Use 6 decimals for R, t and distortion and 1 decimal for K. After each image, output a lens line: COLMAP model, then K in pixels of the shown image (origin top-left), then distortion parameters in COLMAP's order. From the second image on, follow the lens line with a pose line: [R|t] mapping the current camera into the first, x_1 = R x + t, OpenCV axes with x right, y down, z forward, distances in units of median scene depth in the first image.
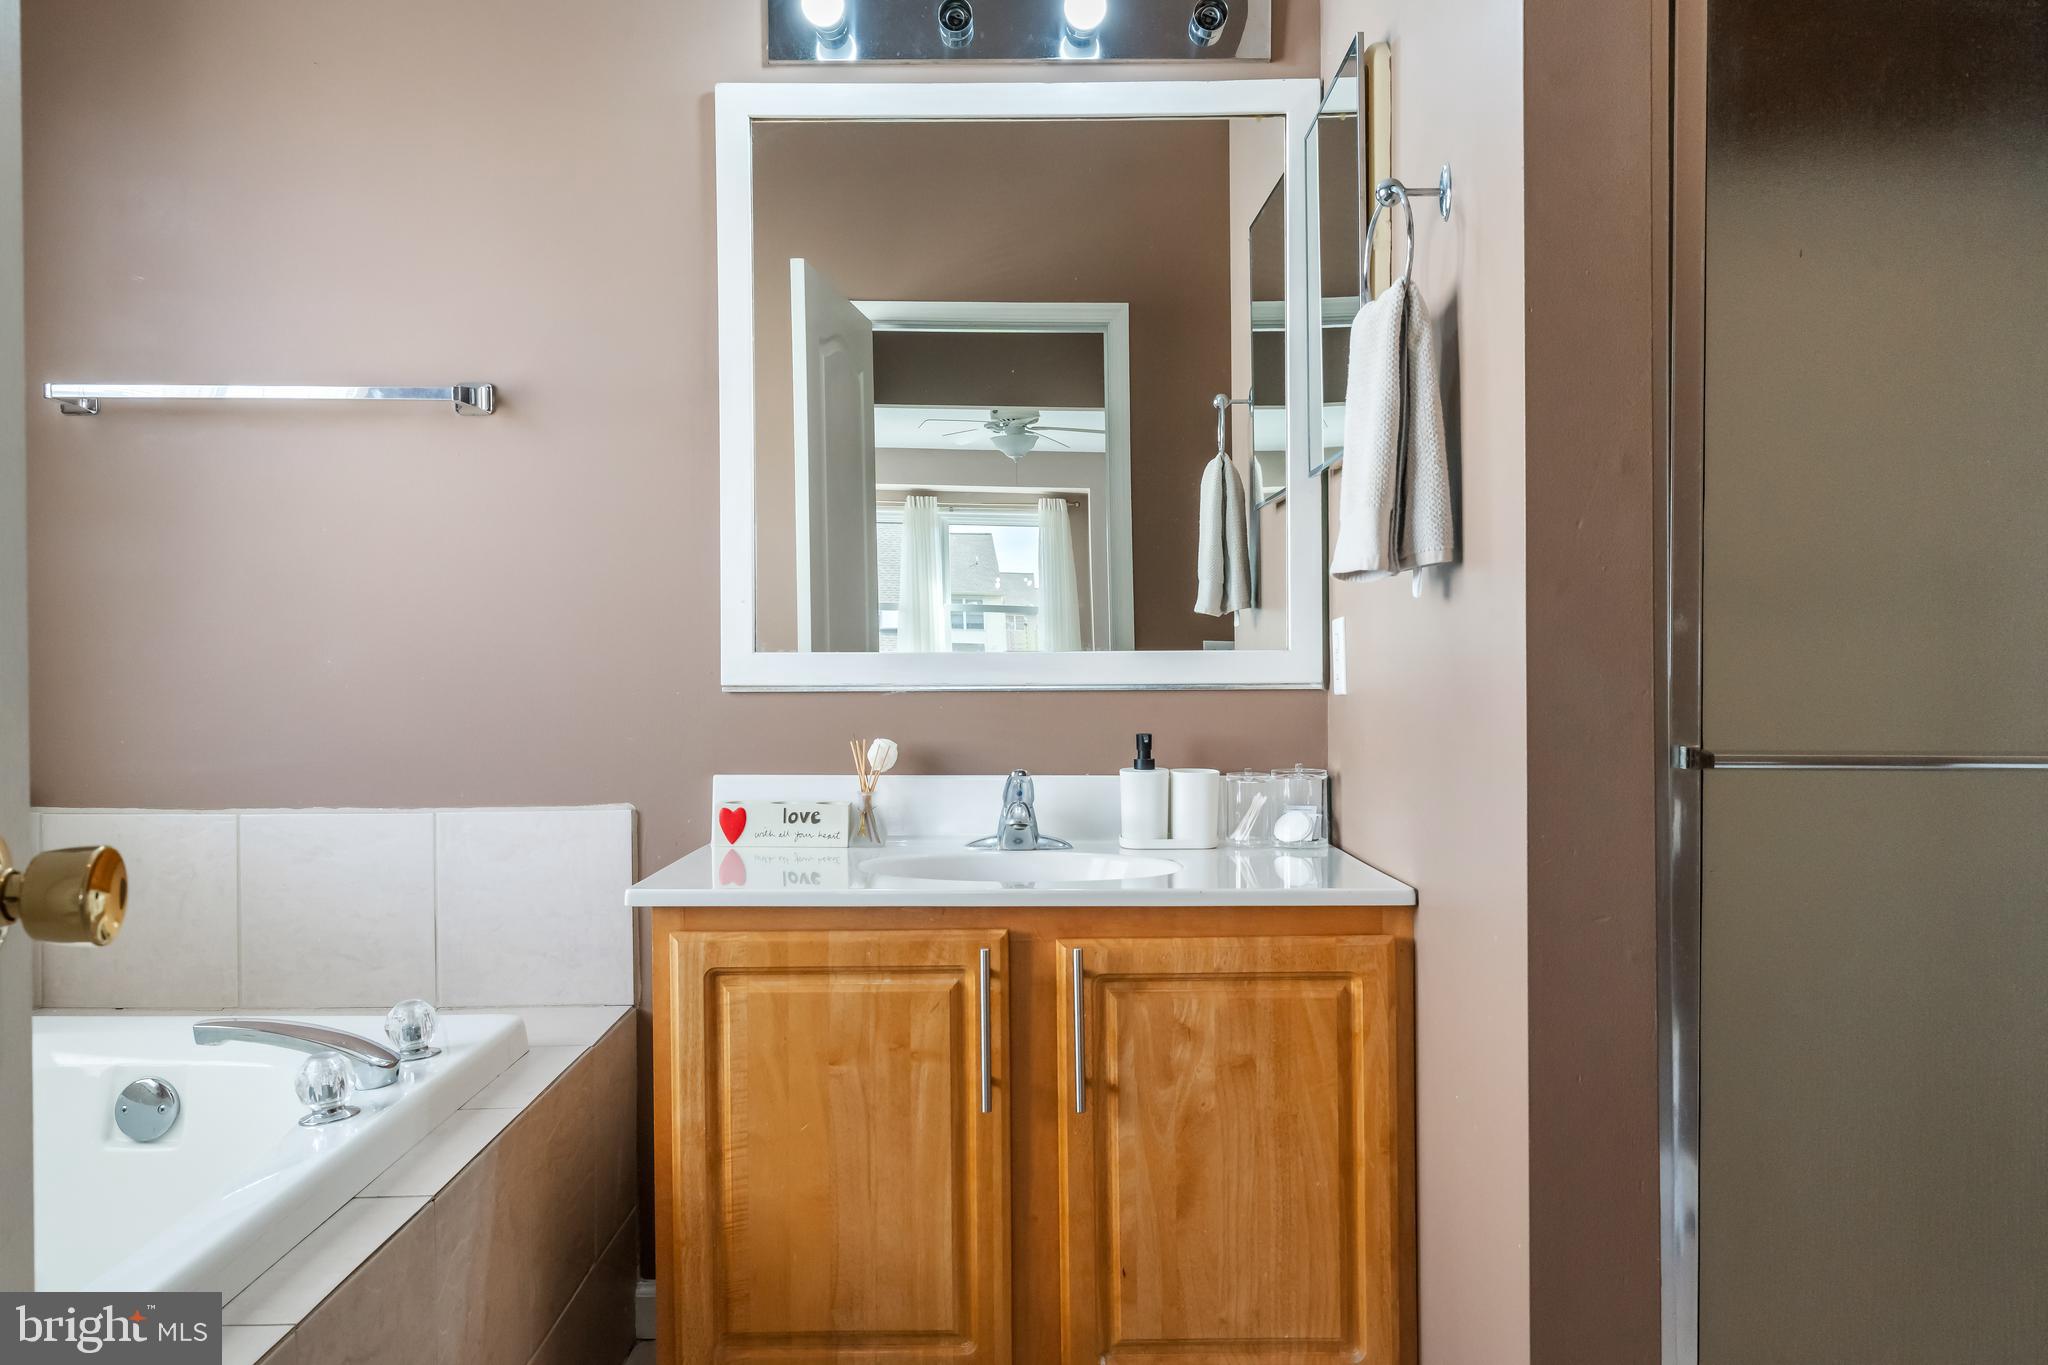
lens RADIAL K [[1583.9, 0, 1014.4], [0, 1583.9, 677.0], [0, 0, 1]] dist [0.008342, -0.007123]
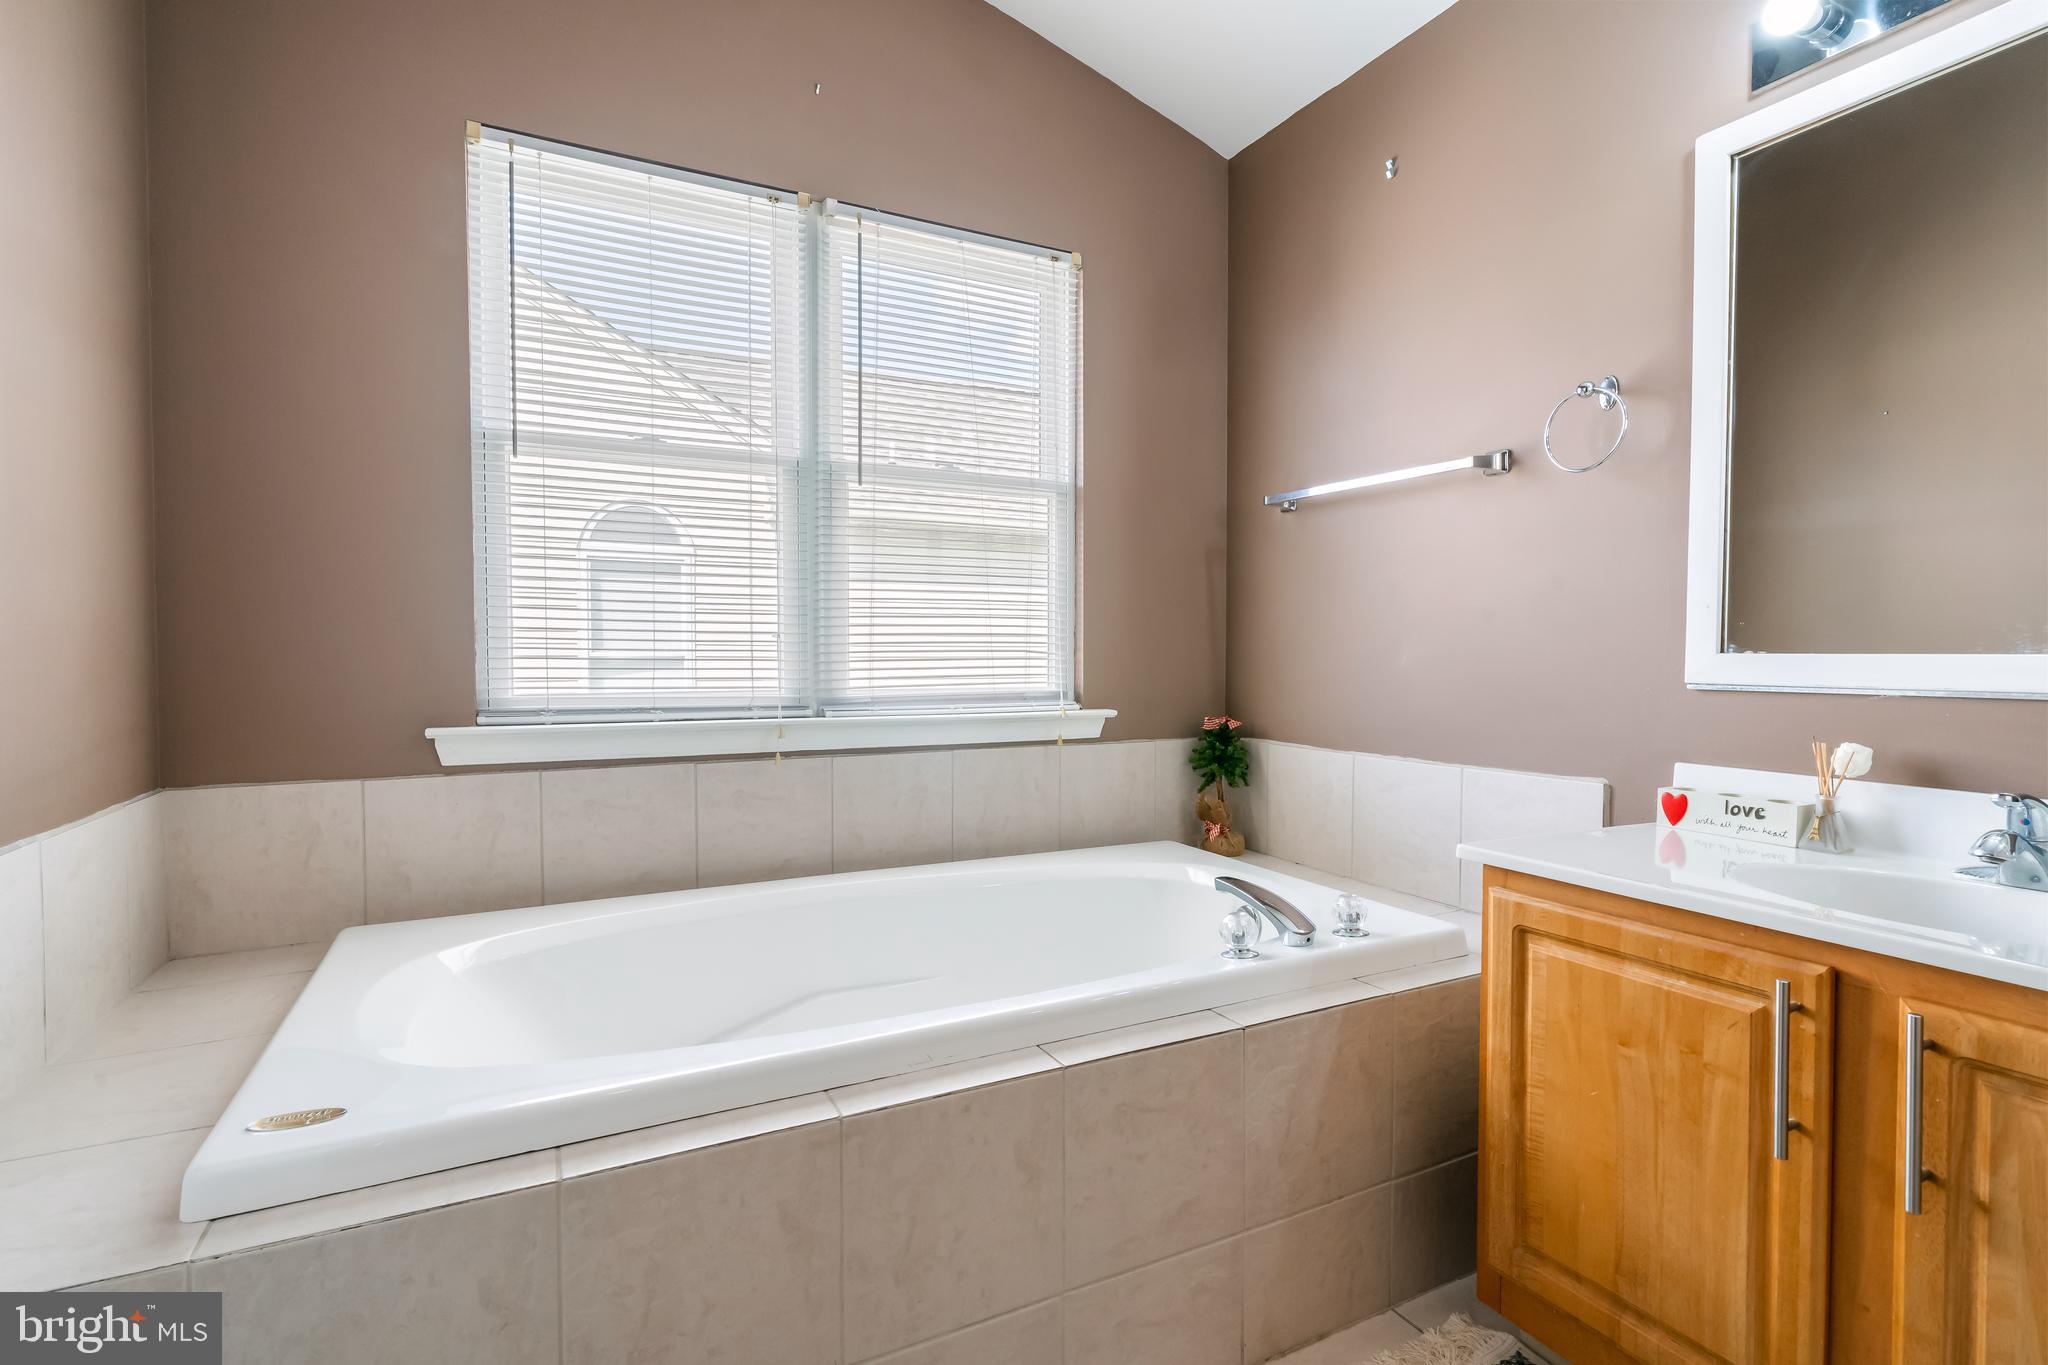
lens RADIAL K [[964.9, 0, 1015.7], [0, 964.9, 679.4], [0, 0, 1]] dist [0.001511, -0.000545]
pose [[0.449576, 0.029128, -0.892767, 0.268061], [-0.017683, 0.999563, 0.023708, -0.006333], [0.893067, 0.005128, 0.449894, 0.348967]]
